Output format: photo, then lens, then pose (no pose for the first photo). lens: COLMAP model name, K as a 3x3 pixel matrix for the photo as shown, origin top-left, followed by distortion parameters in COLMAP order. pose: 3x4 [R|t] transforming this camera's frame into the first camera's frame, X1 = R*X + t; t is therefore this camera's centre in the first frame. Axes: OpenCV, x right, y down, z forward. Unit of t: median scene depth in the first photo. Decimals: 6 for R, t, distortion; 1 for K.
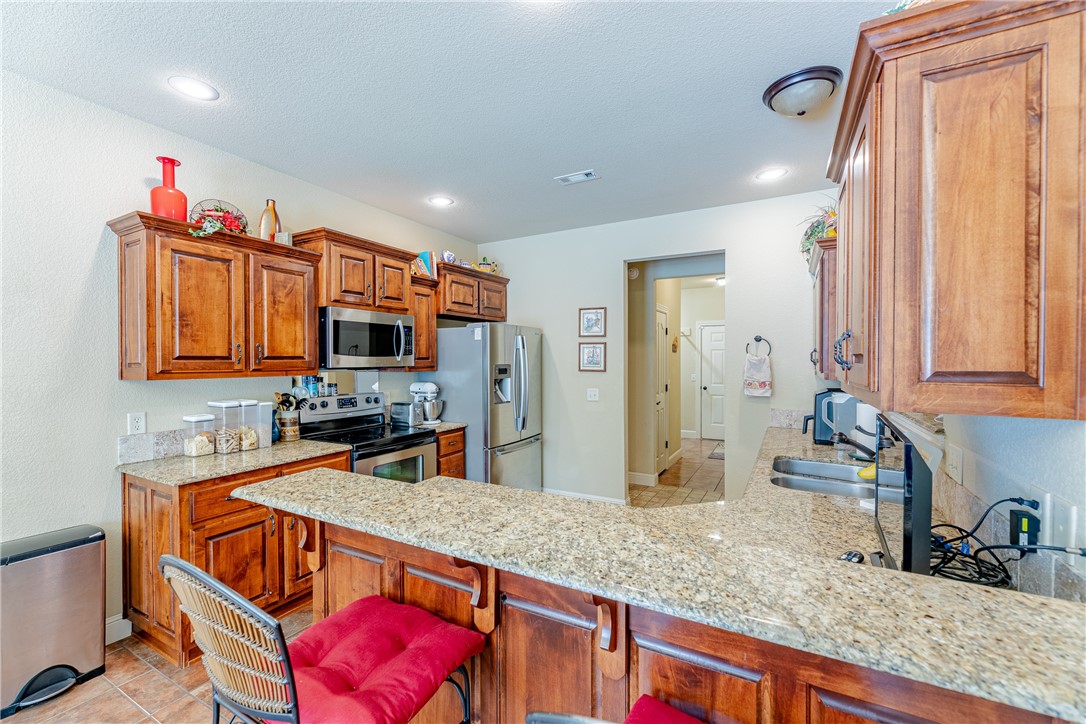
lens RADIAL K [[447.8, 0, 539.2], [0, 447.8, 365.0], [0, 0, 1]] dist [0.000514, 0.000129]
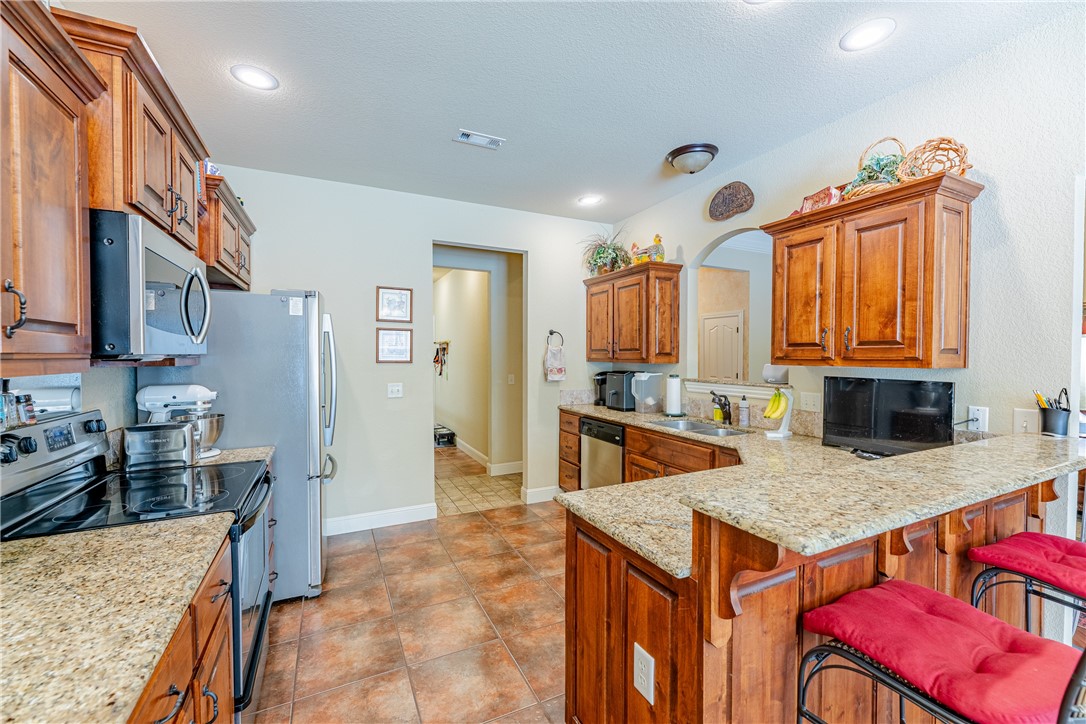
lens RADIAL K [[447.8, 0, 541.2], [0, 447.8, 361.5], [0, 0, 1]] dist [0.000514, 0.000129]
pose [[0.548807, -0.008213, 0.835909, -0.453474], [0.004823, 0.999966, 0.006658, 0.007753], [-0.835935, 0.000377, 0.548828, 0.315906]]
